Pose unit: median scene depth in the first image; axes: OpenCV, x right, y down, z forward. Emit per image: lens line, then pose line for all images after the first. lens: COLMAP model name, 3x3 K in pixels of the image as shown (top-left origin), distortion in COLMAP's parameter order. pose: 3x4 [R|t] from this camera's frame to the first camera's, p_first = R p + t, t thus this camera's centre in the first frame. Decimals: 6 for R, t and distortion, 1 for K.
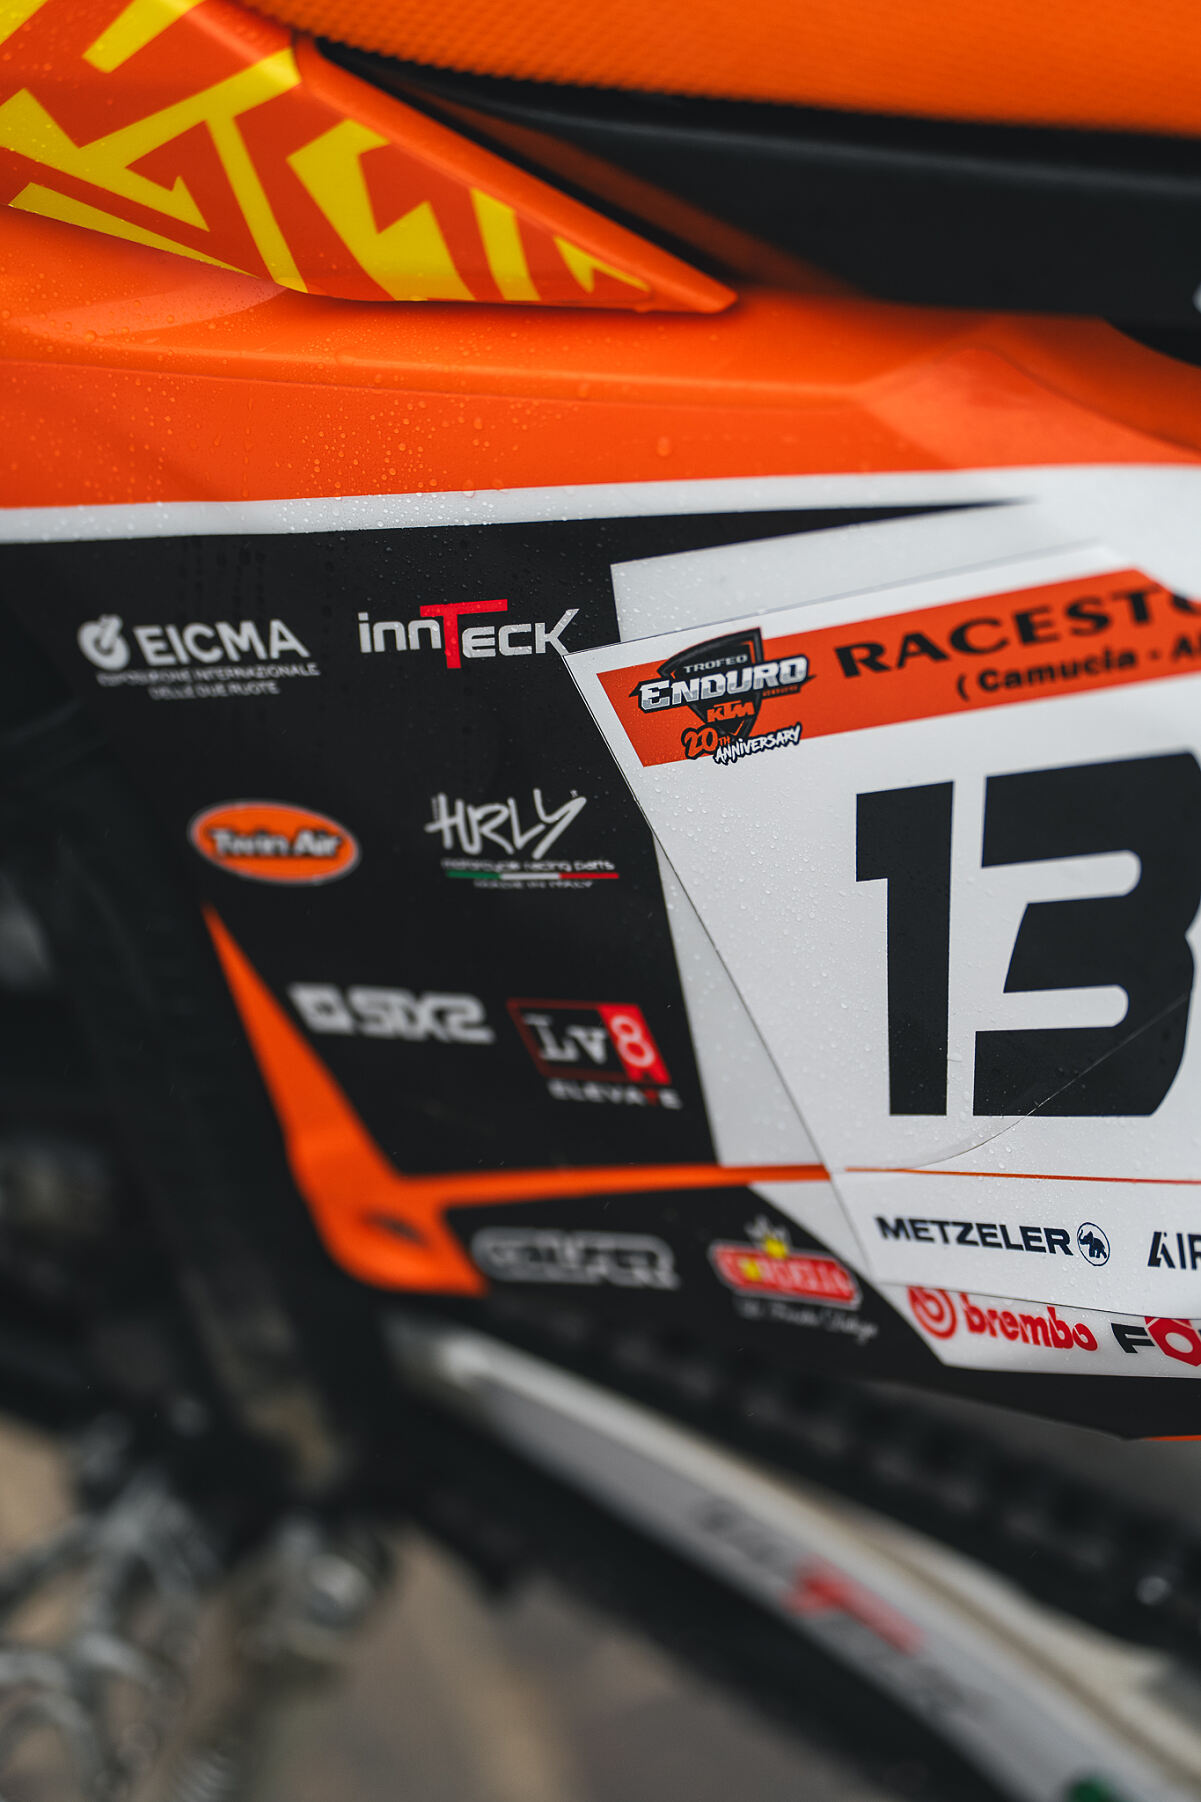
lens RADIAL K [[4634.7, 0, 600.5], [0, 4634.7, 901.0], [0, 0, 1]] dist [0.018592, 0.213354]
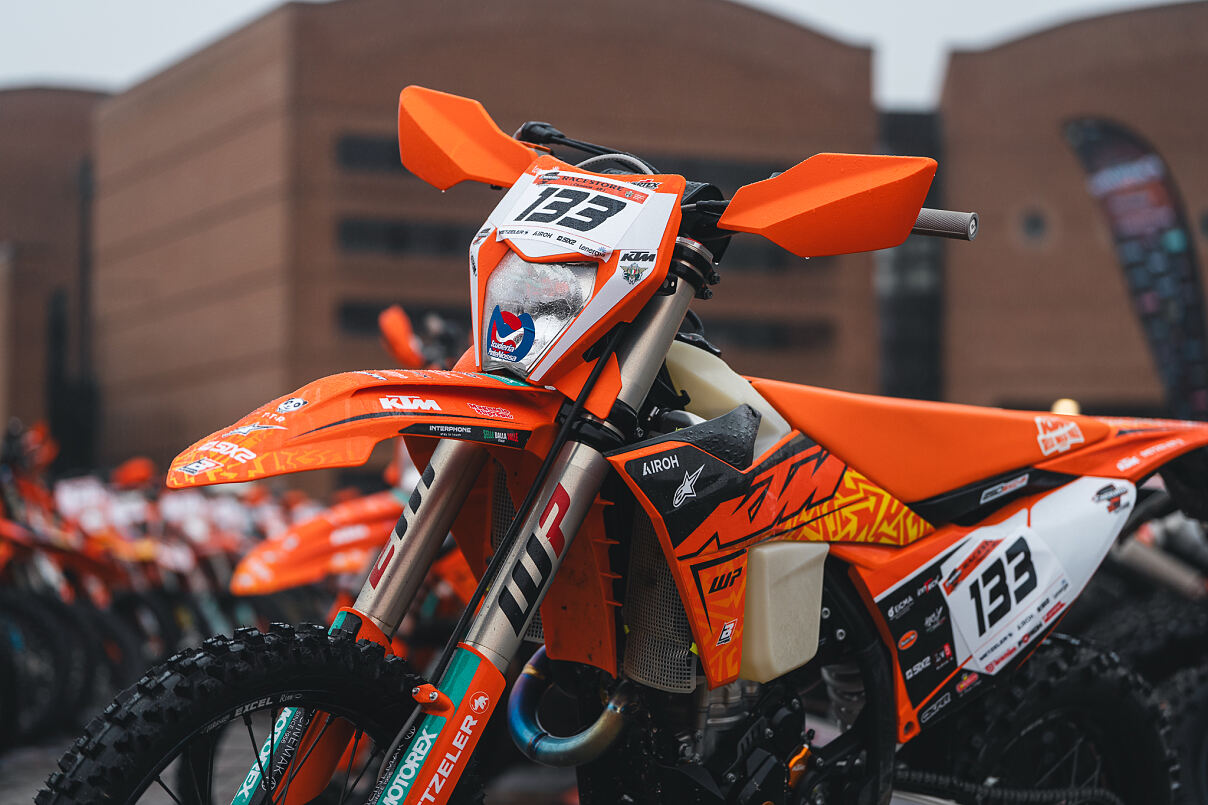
lens RADIAL K [[3107.0, 0, 604.0], [0, 3107.0, 402.5], [0, 0, 1]] dist [0.018592, 0.213354]
pose [[0.355971, -0.032289, 0.933939, -4.813913], [0.646322, 0.730332, -0.221095, 0.486932], [-0.674946, 0.682329, 0.280846, -0.224671]]
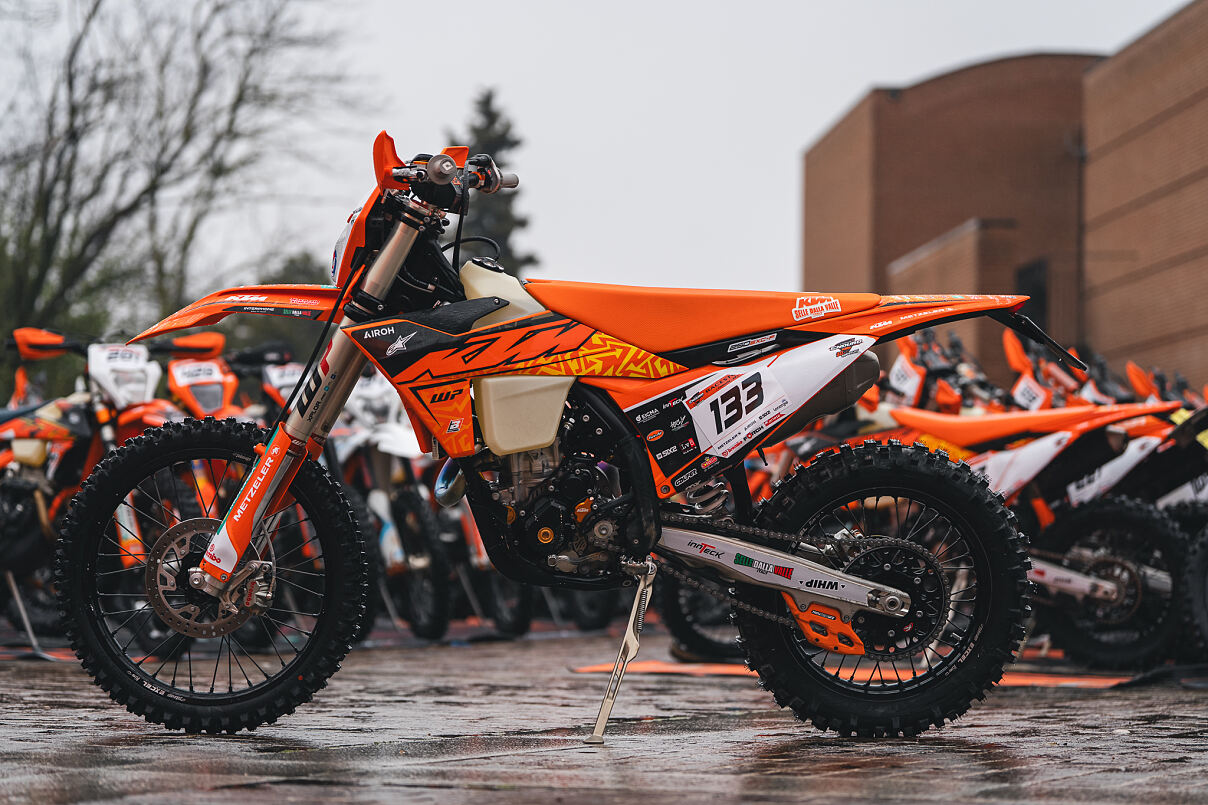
lens RADIAL K [[3422.6, 0, 604.0], [0, 3422.6, 402.5], [0, 0, 1]] dist [-0.010115, -0.005433]
pose [[0.876538, -0.066625, 0.476699, -4.432591], [0.369444, 0.727949, -0.577582, 5.018705], [-0.308531, 0.682386, 0.662690, -4.834737]]
